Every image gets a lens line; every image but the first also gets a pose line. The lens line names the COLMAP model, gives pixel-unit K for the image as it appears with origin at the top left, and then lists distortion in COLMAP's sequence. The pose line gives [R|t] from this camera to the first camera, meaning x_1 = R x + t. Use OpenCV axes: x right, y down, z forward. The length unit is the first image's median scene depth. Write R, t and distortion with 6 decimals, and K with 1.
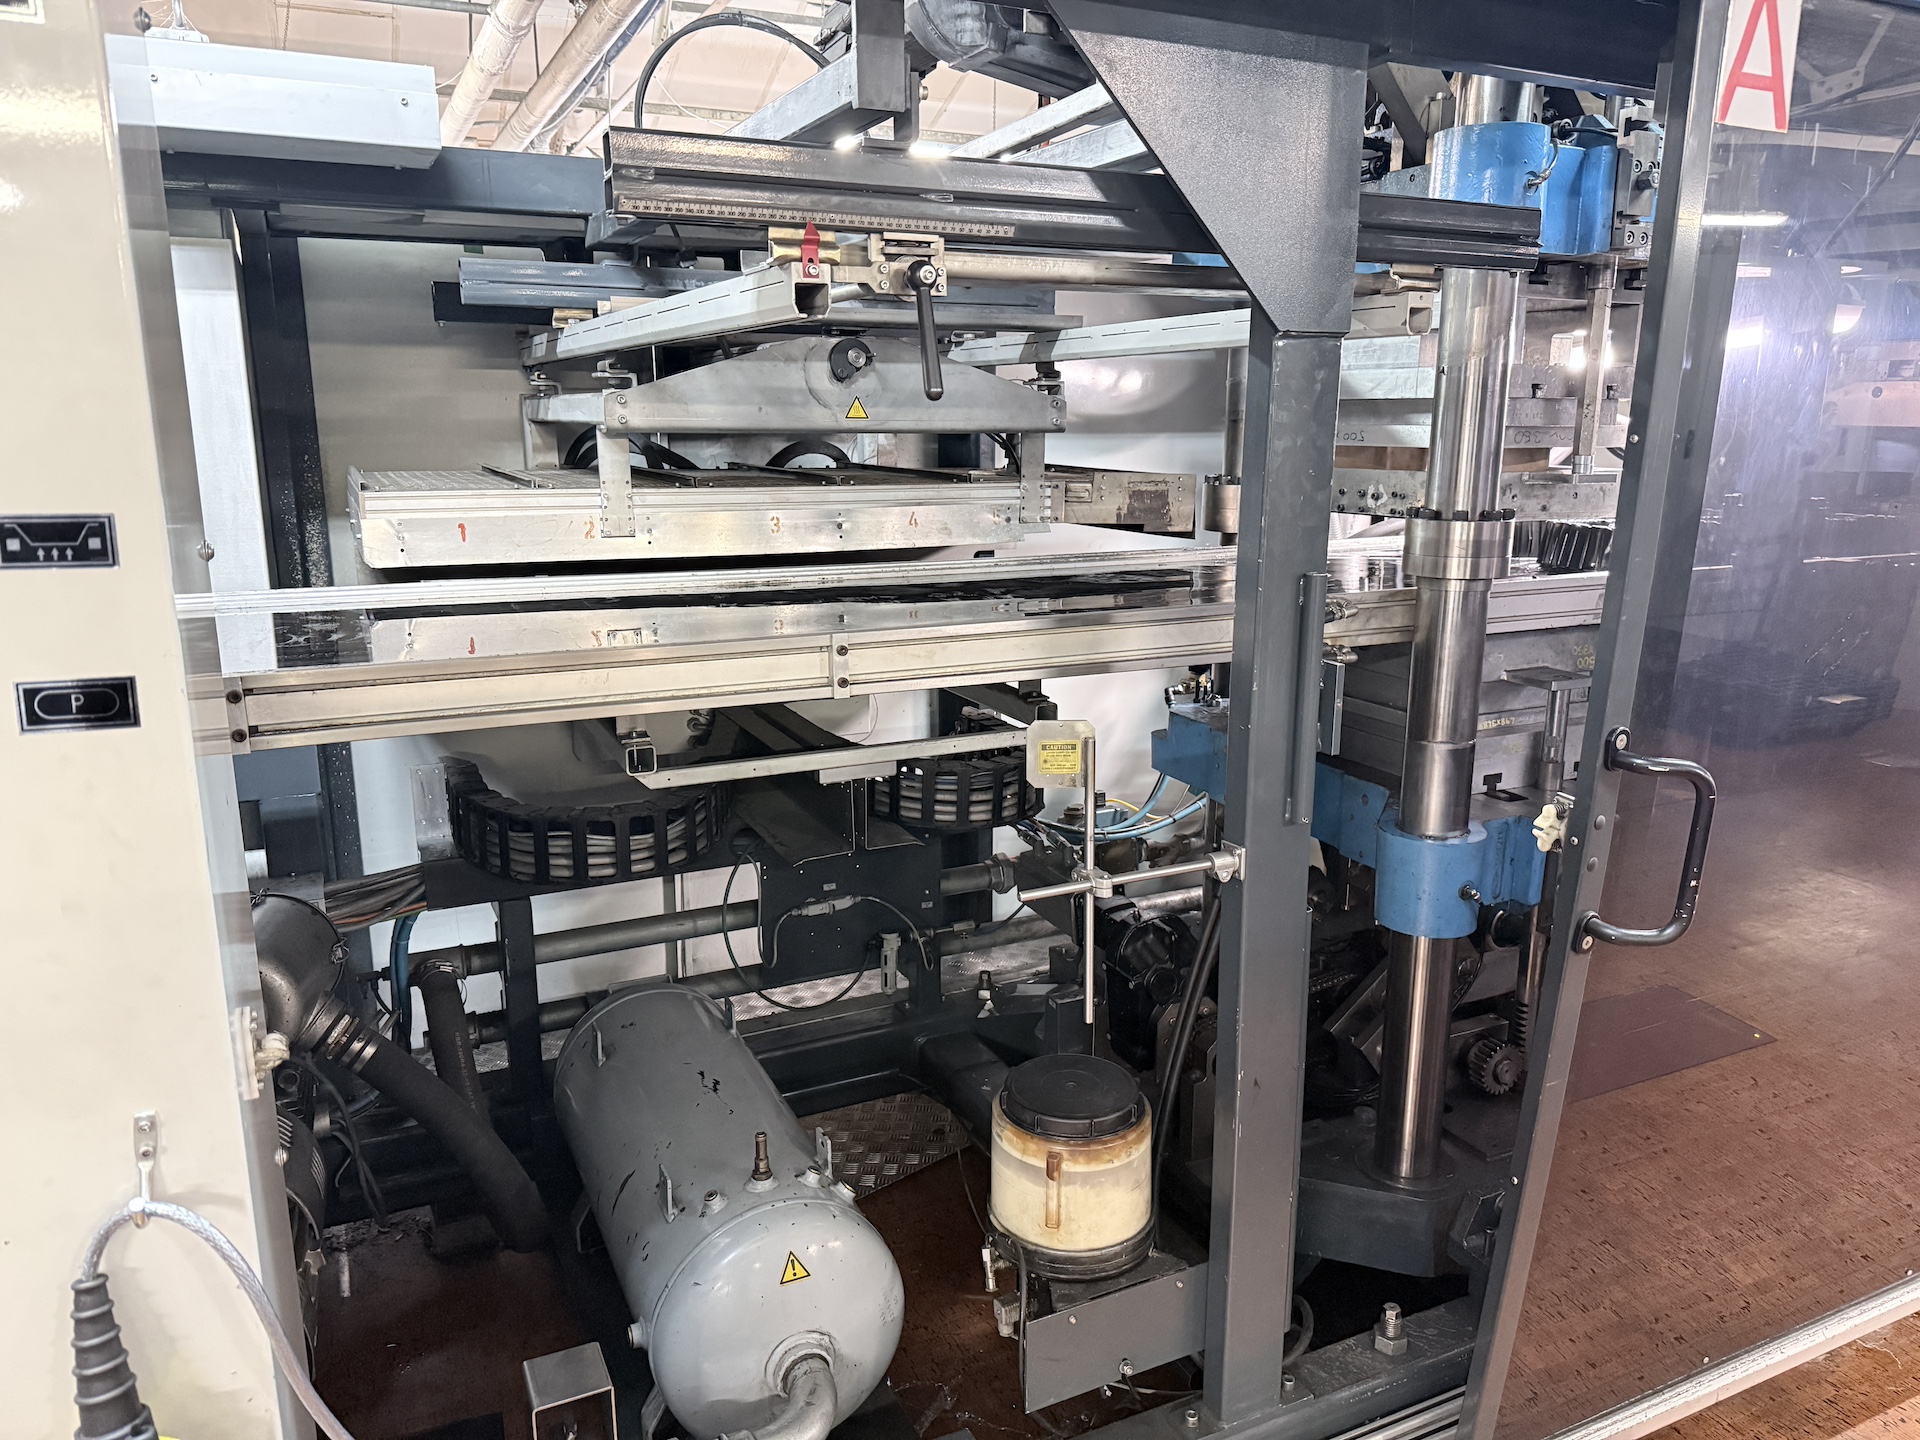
lens RADIAL K [[1351.7, 0, 965.2], [0, 1351.7, 721.5], [0, 0, 1]] dist [0.017562, -0.030053]
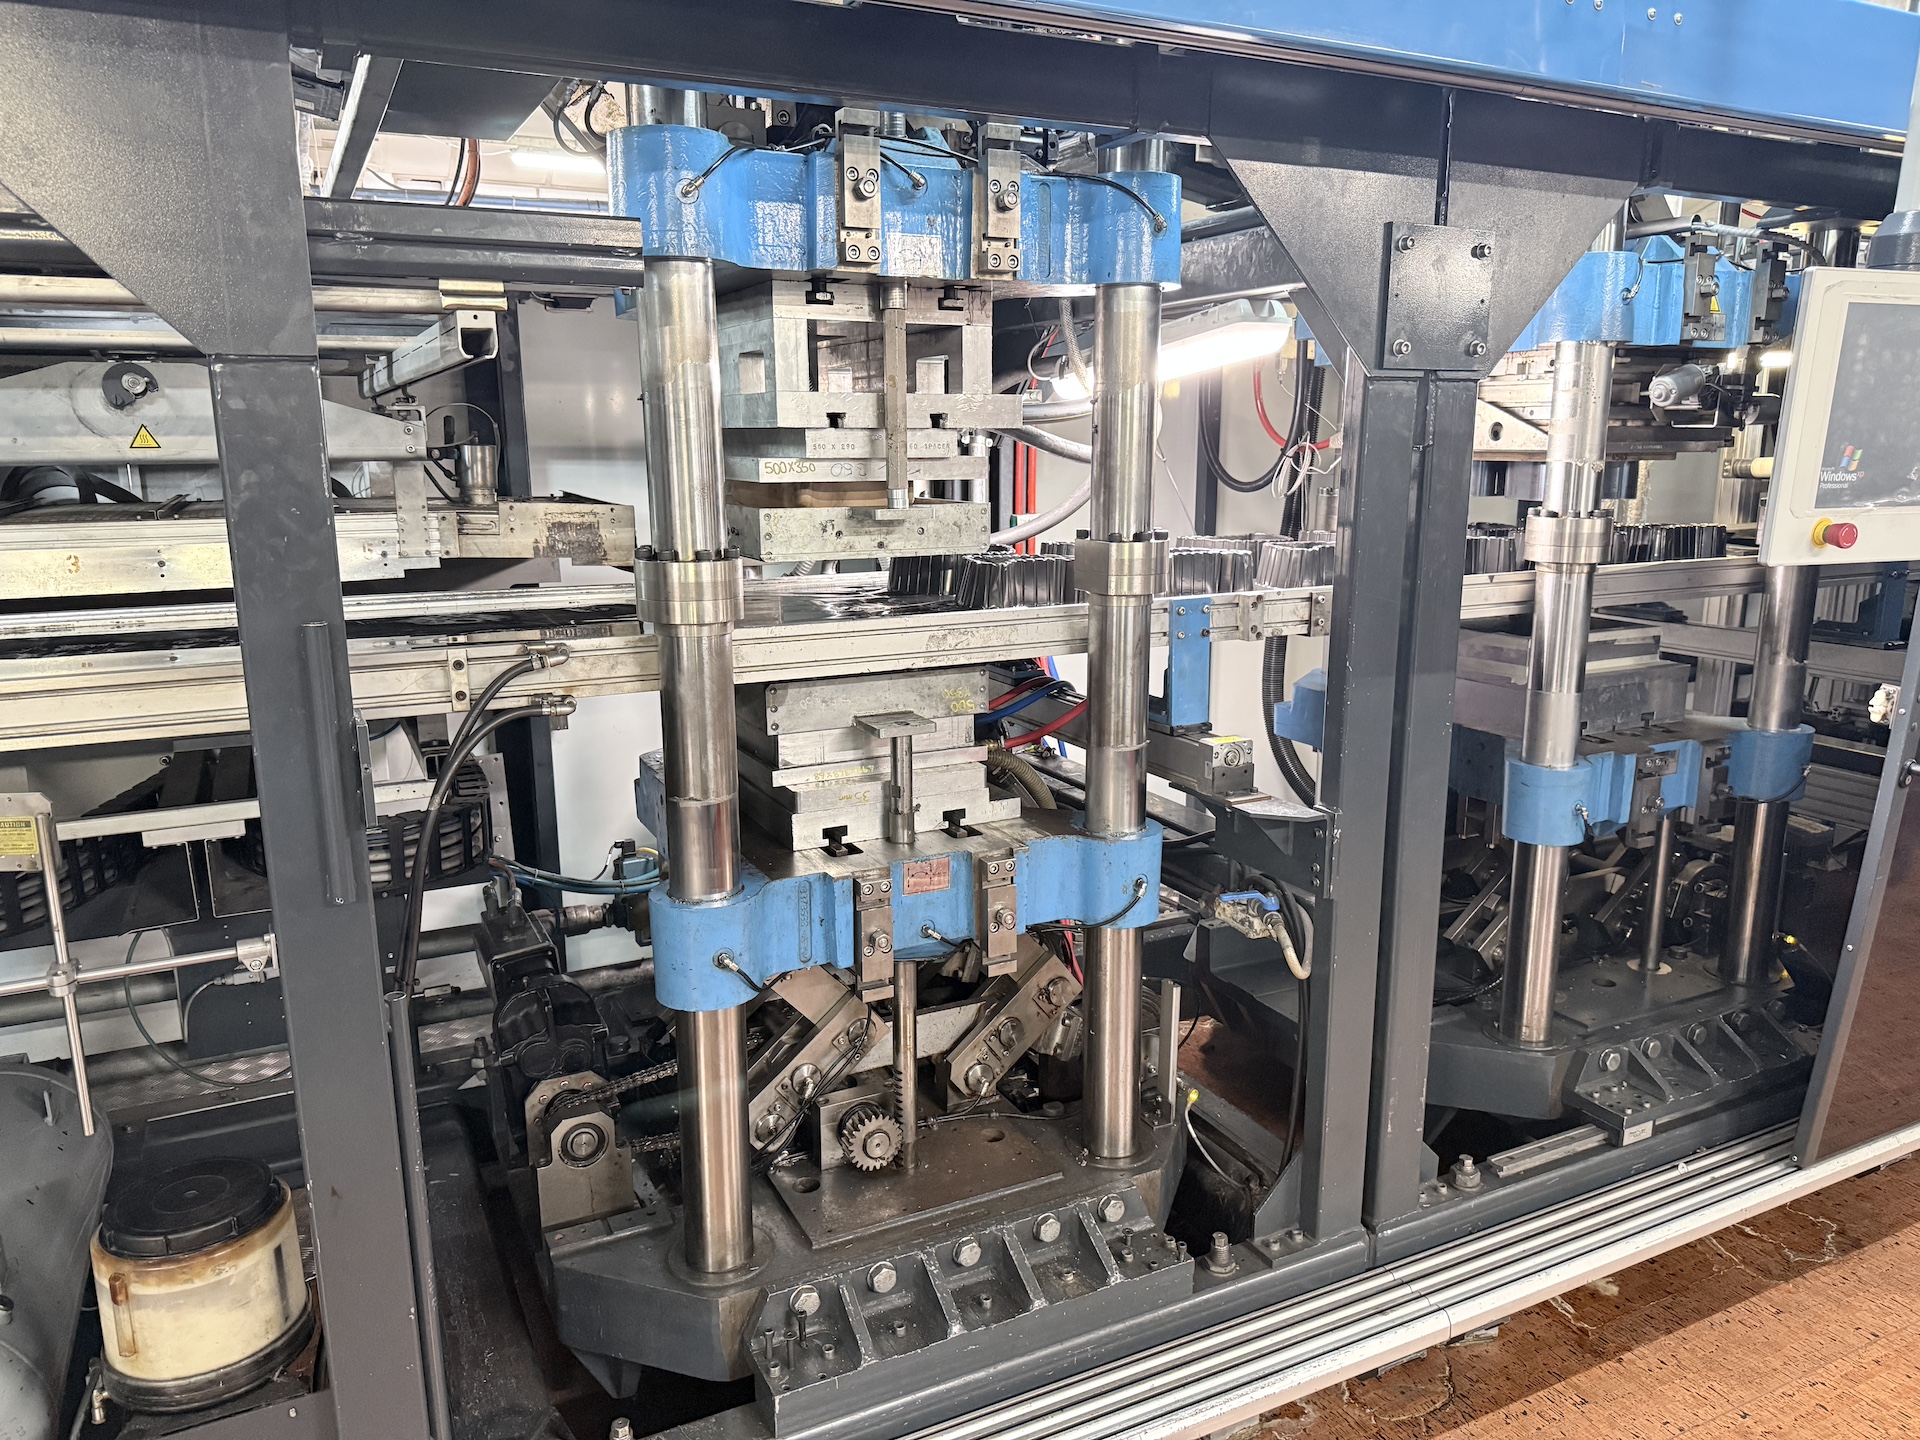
lens RADIAL K [[1351.7, 0, 1078.2], [0, 1351.7, 728.0], [0, 0, 1]] dist [0.017562, -0.030053]
pose [[0.999537, -0.014497, 0.026760, 0.527633], [0.014699, 0.999865, -0.007362, -0.019286], [-0.026649, 0.007752, 0.999615, 0.071436]]
